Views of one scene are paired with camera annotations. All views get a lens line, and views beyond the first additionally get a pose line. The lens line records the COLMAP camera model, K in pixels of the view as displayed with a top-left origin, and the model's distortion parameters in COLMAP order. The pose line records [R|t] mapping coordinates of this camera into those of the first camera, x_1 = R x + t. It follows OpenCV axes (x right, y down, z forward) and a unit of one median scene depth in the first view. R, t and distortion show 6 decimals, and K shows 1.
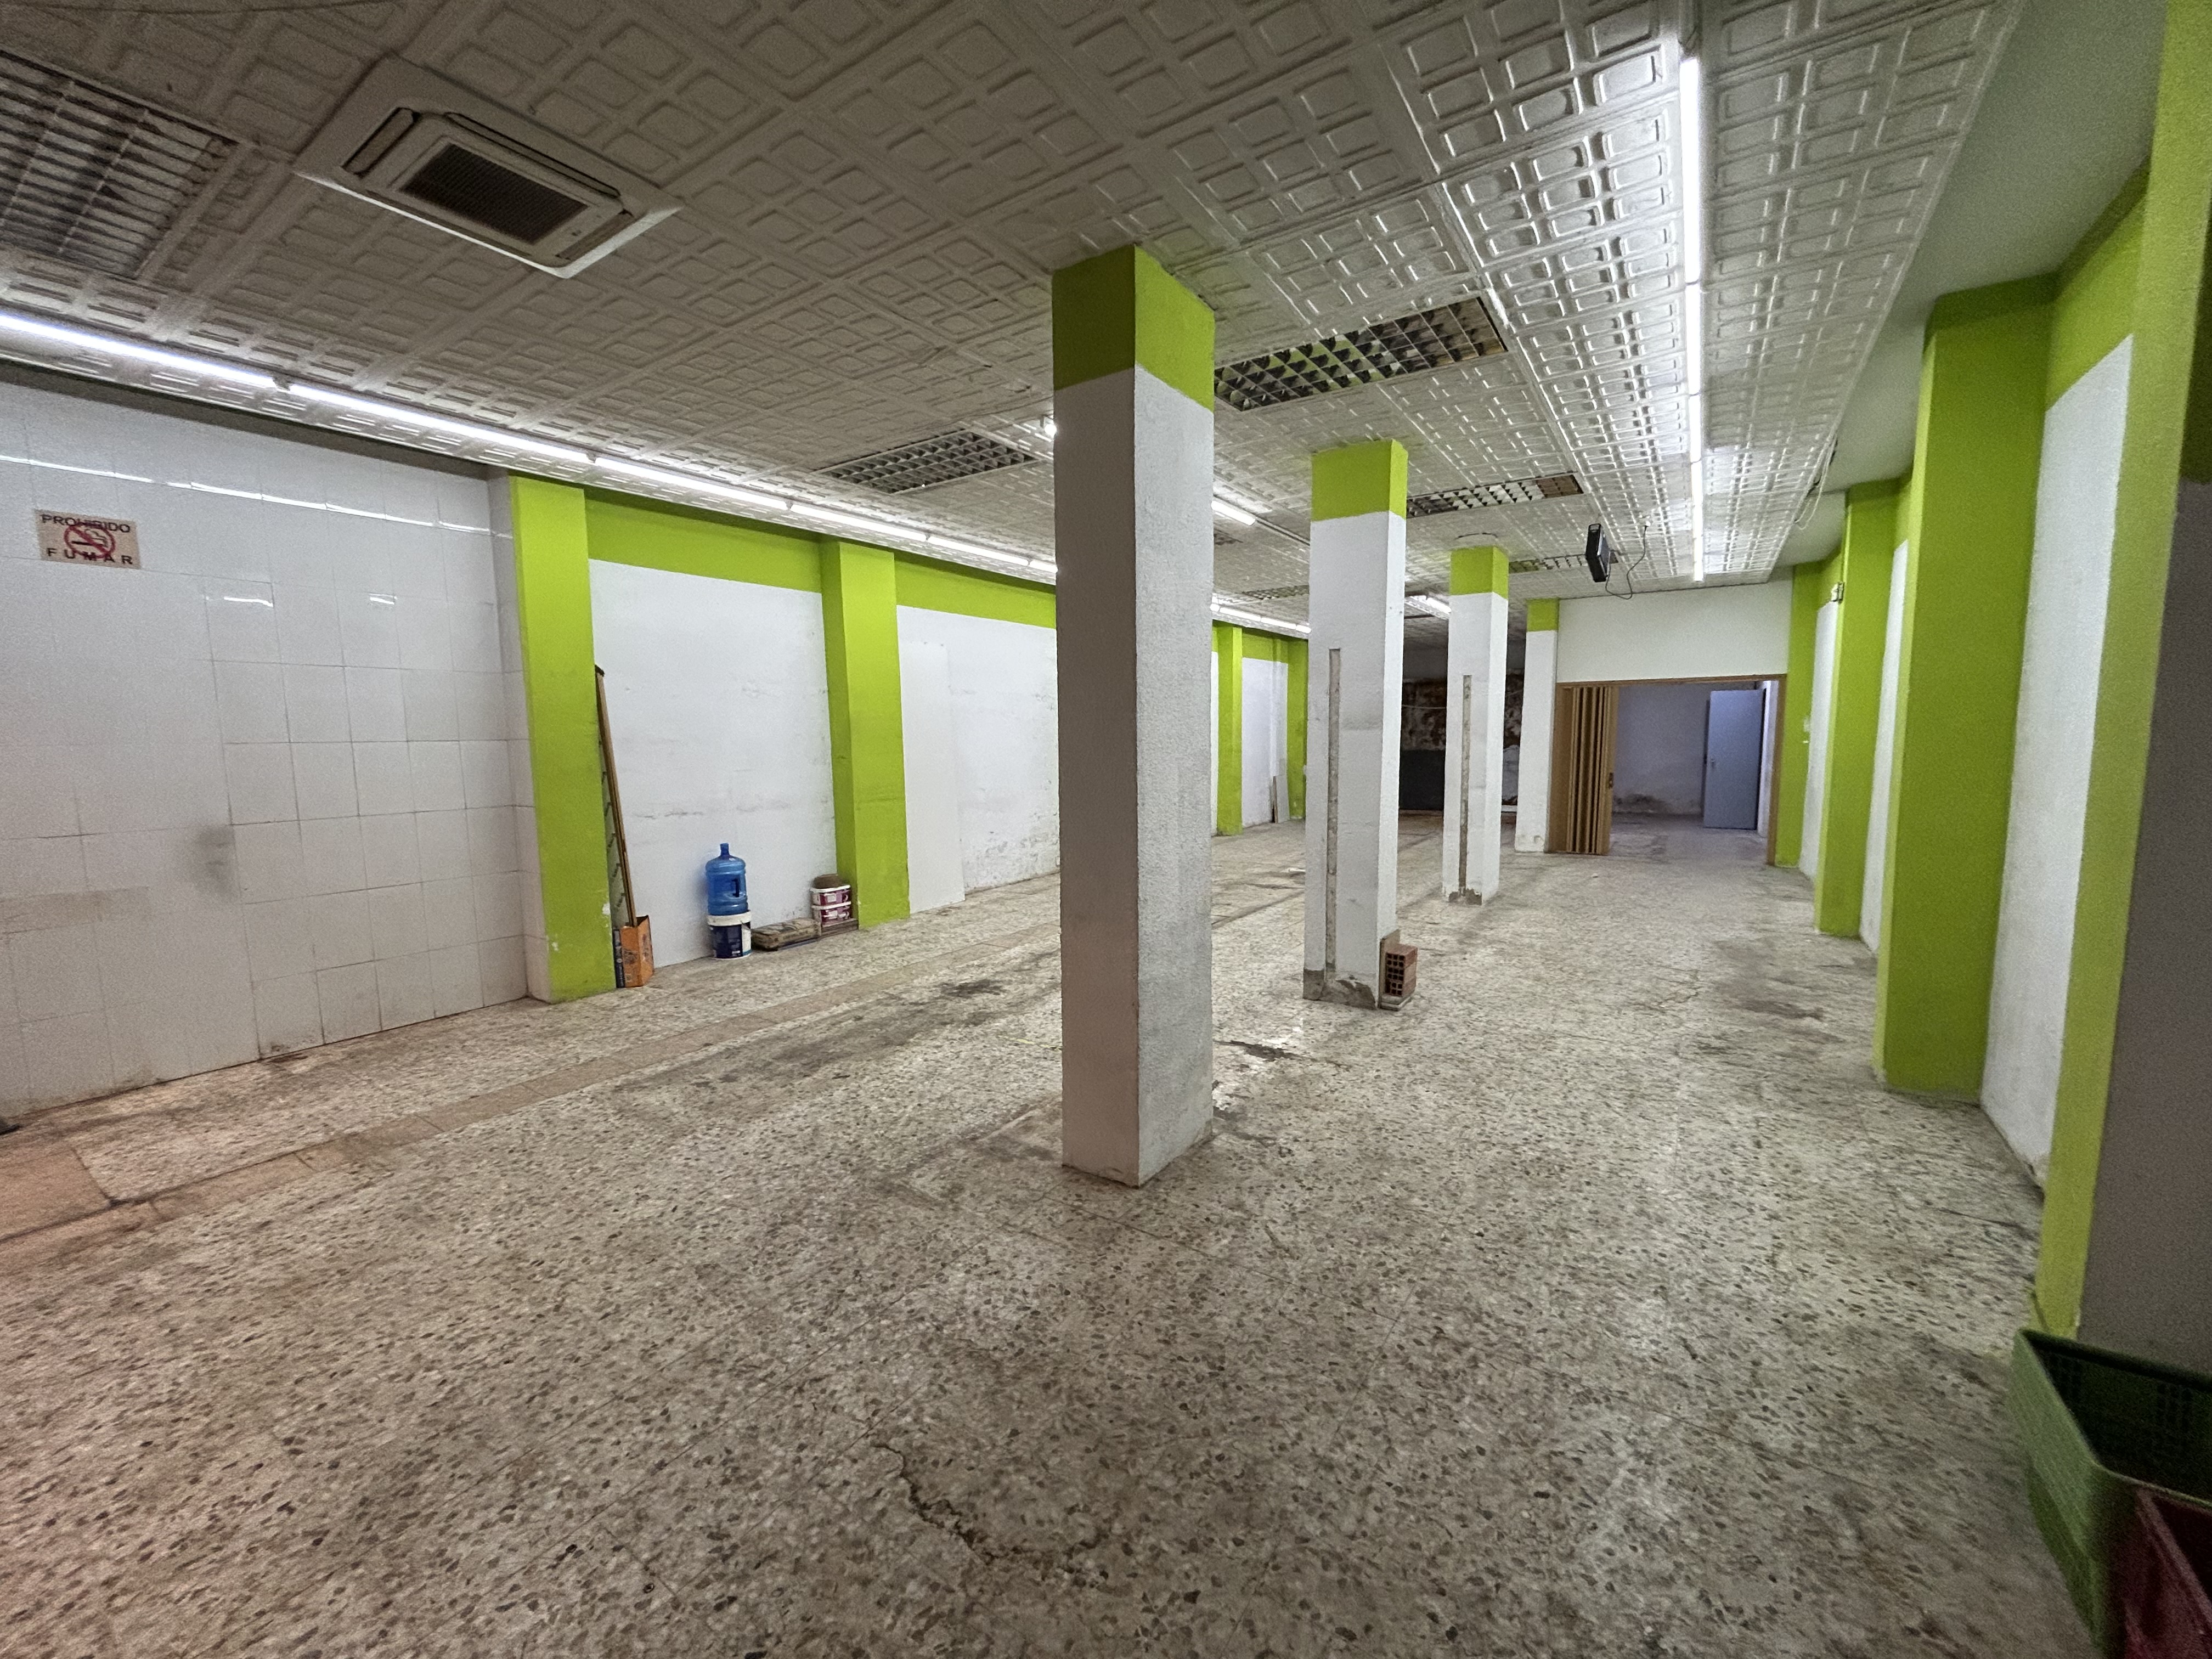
lens RADIAL K [[888.4, 0, 1101.8], [0, 888.4, 828.4], [0, 0, 1]] dist [-0.002802, 0.000603]
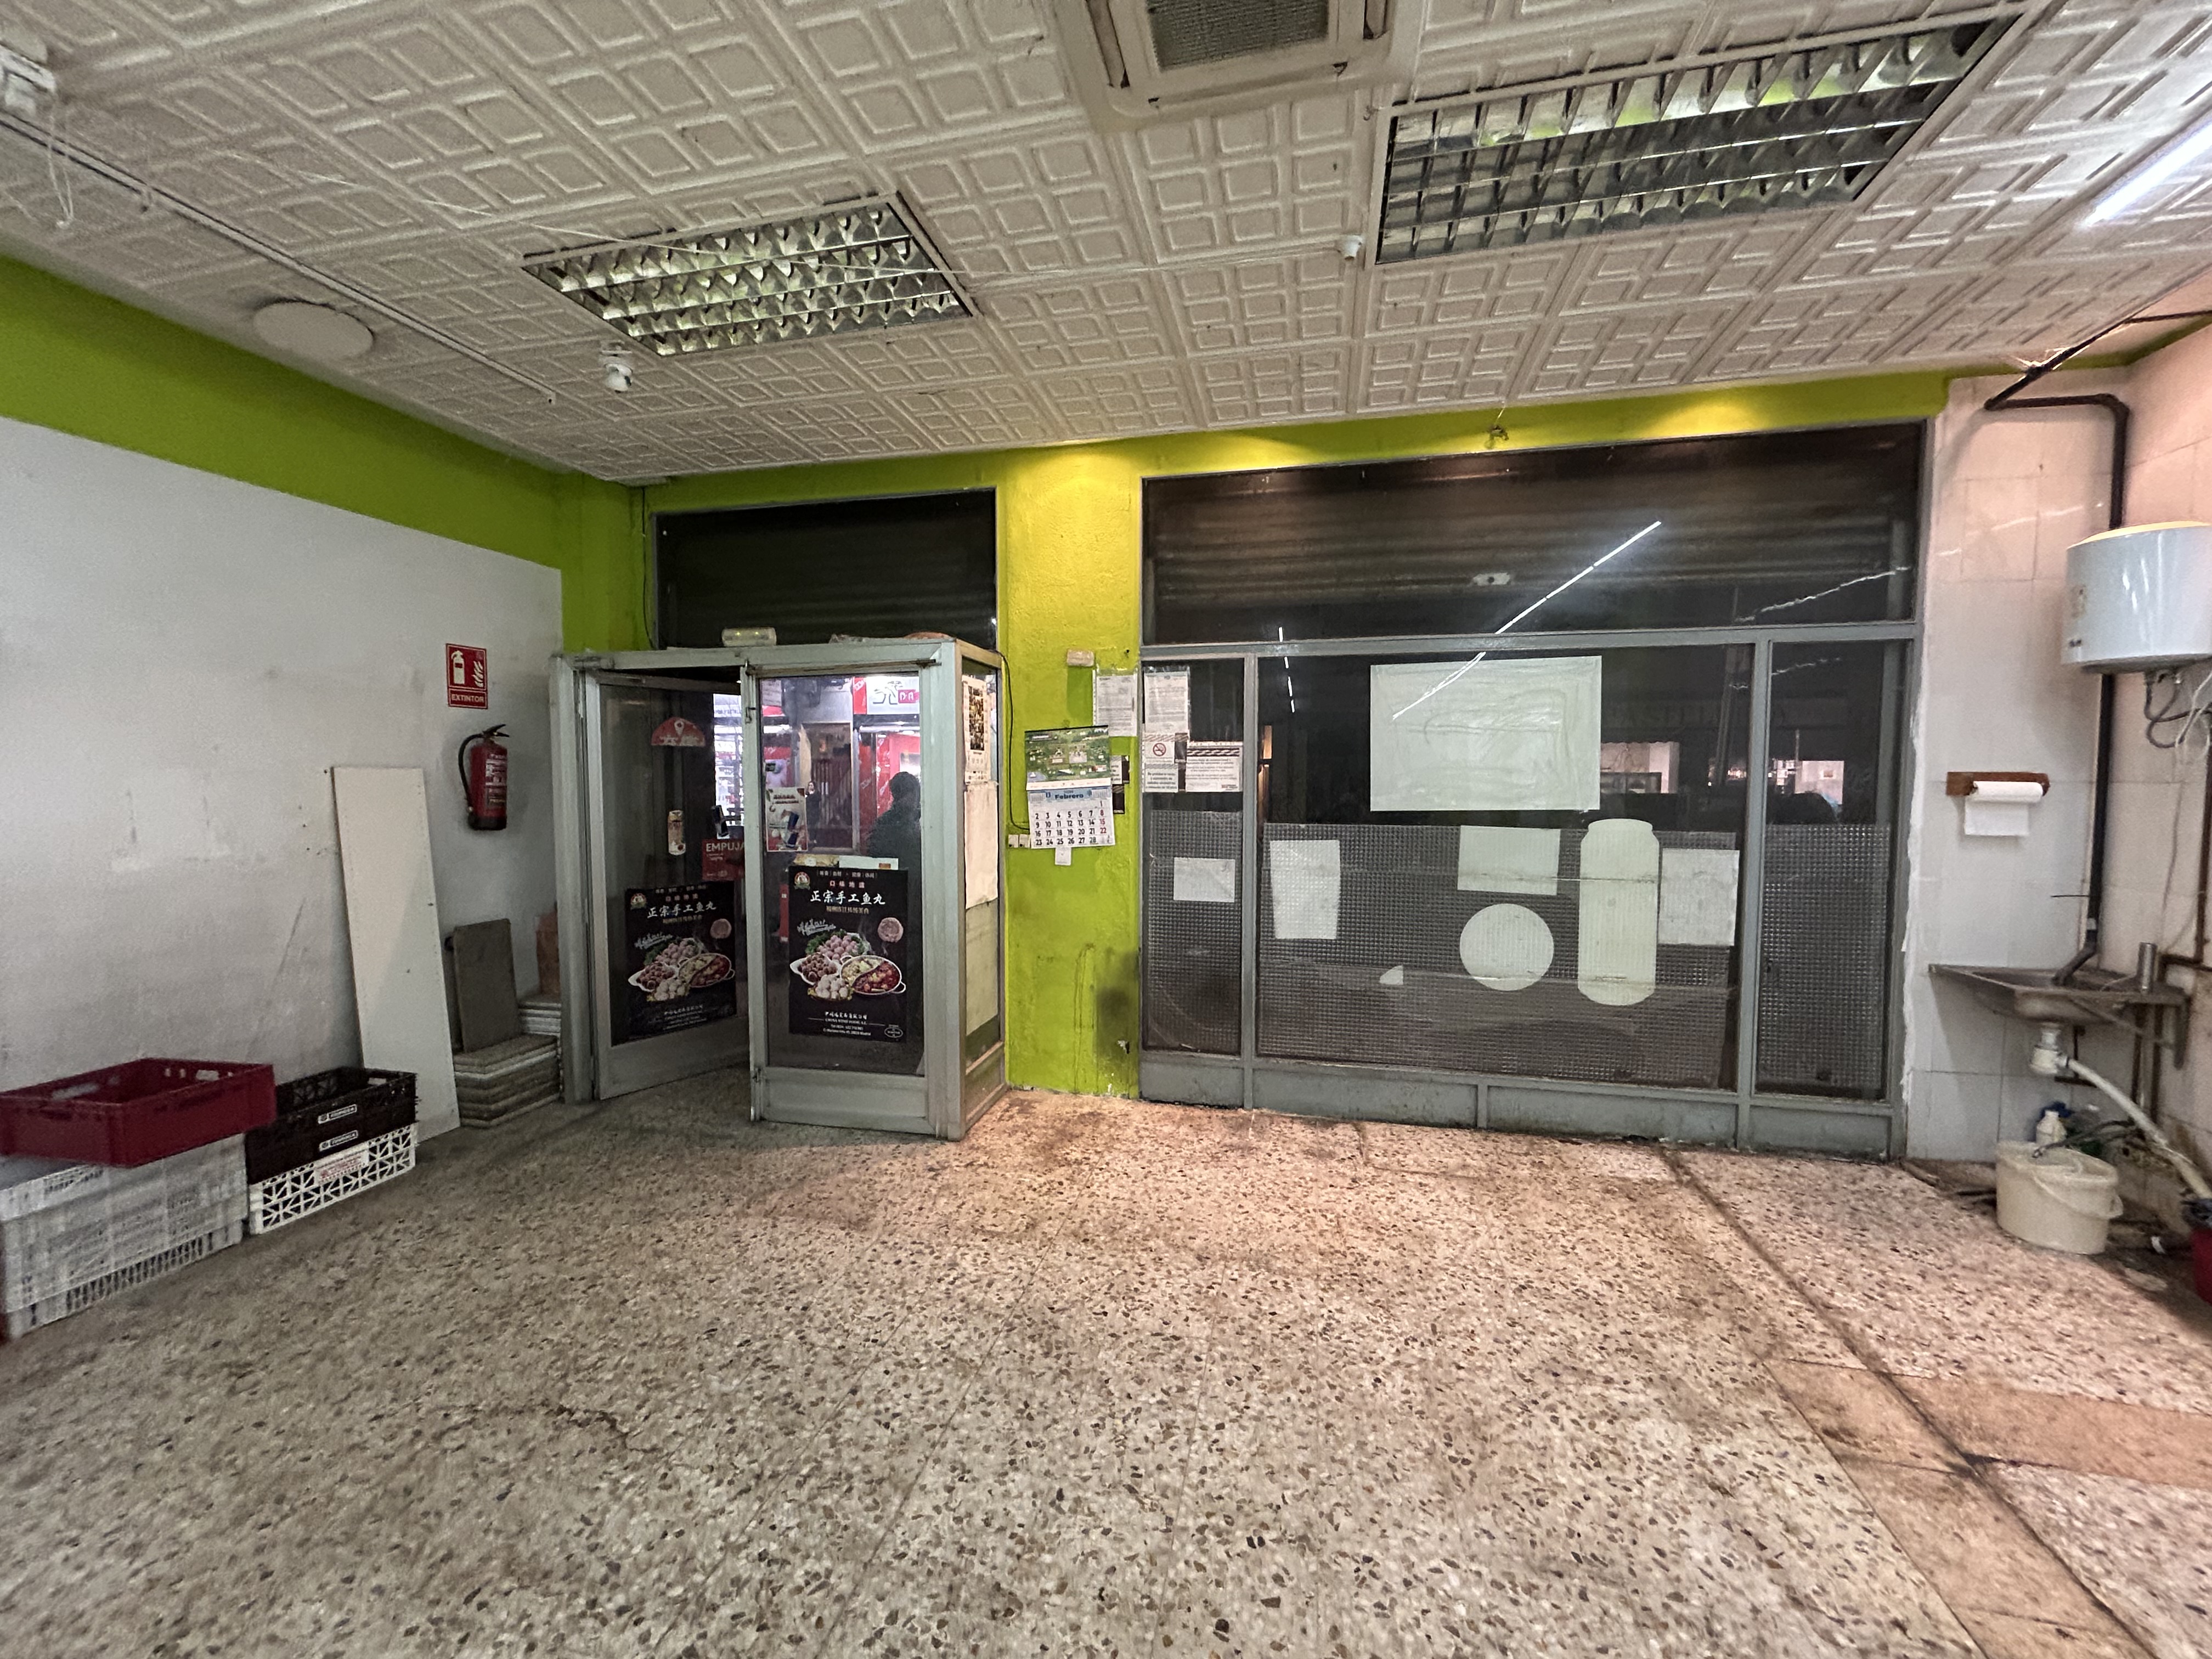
lens RADIAL K [[888.4, 0, 1104.4], [0, 888.4, 821.5], [0, 0, 1]] dist [-0.002802, 0.000603]
pose [[-0.936018, 0.031246, -0.350562, -0.217078], [-0.024422, 0.987884, 0.153258, -0.123125], [0.351104, 0.152013, -0.923915, 1.095780]]
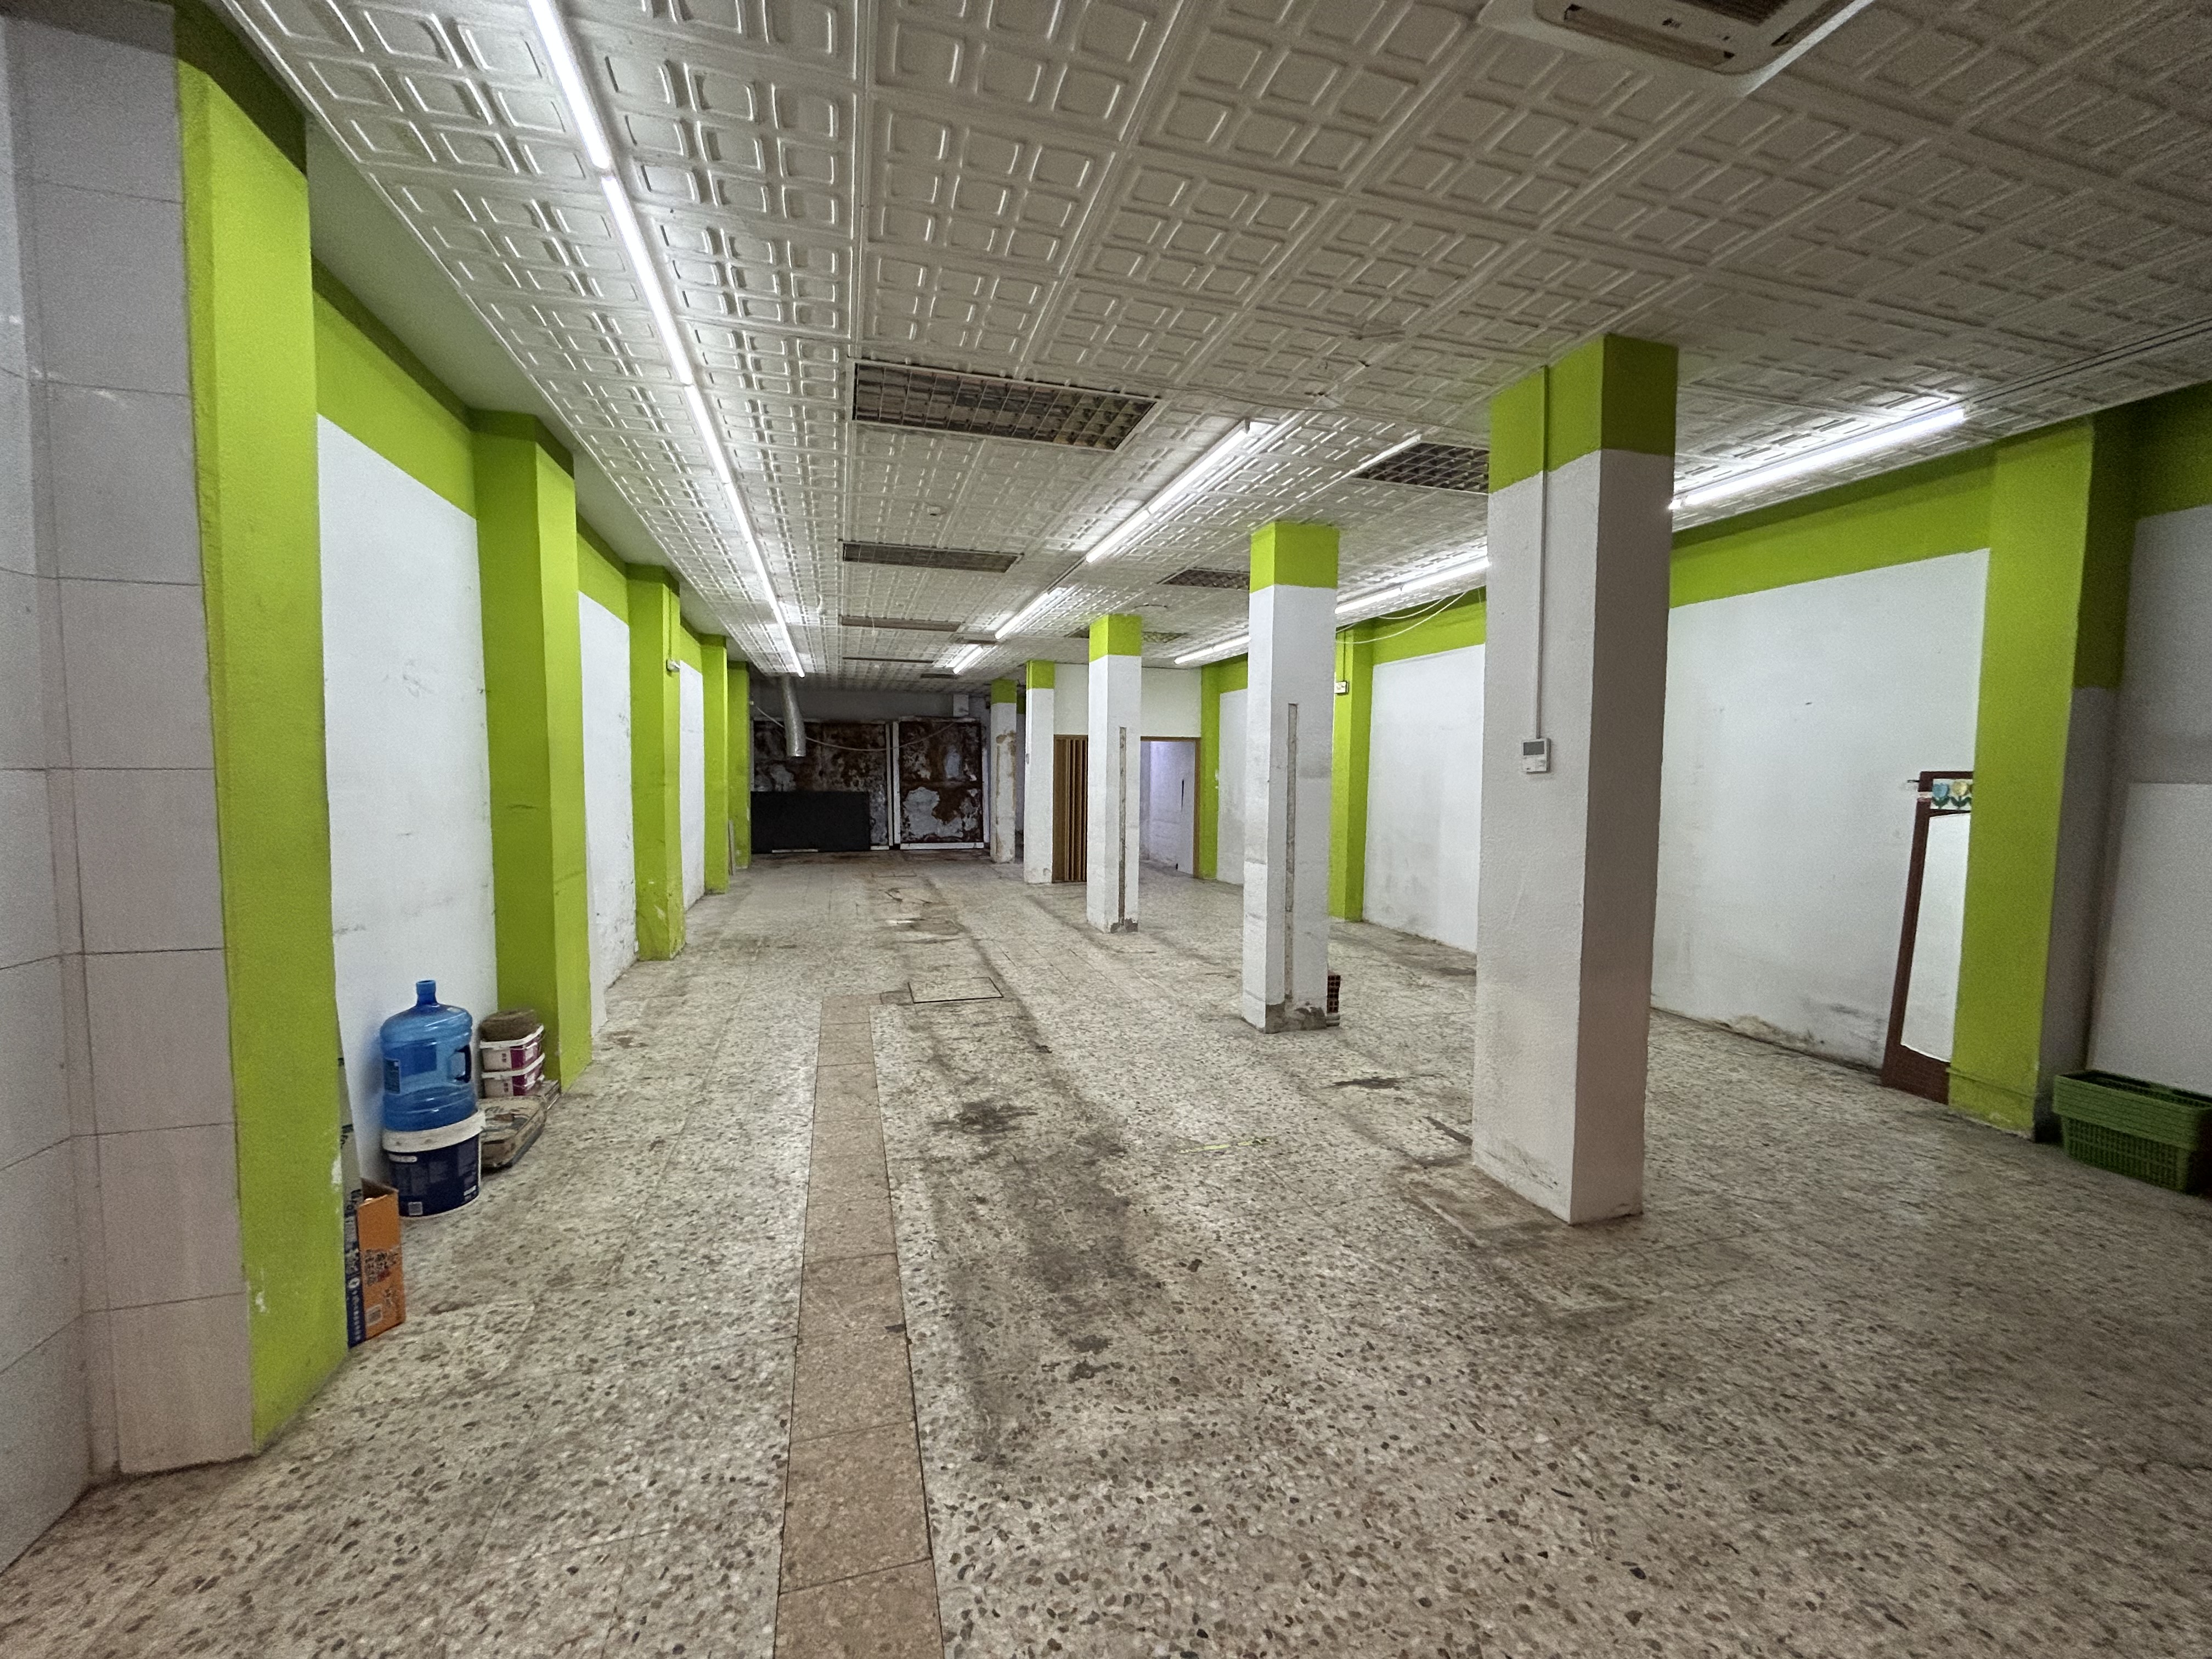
lens RADIAL K [[888.4, 0, 1103.6], [0, 888.4, 828.6], [0, 0, 1]] dist [-0.002802, 0.000603]
pose [[0.635988, -0.029733, 0.771126, -0.963717], [0.063141, 0.997912, -0.013599, -0.065009], [-0.769111, 0.057338, 0.636538, 0.654670]]
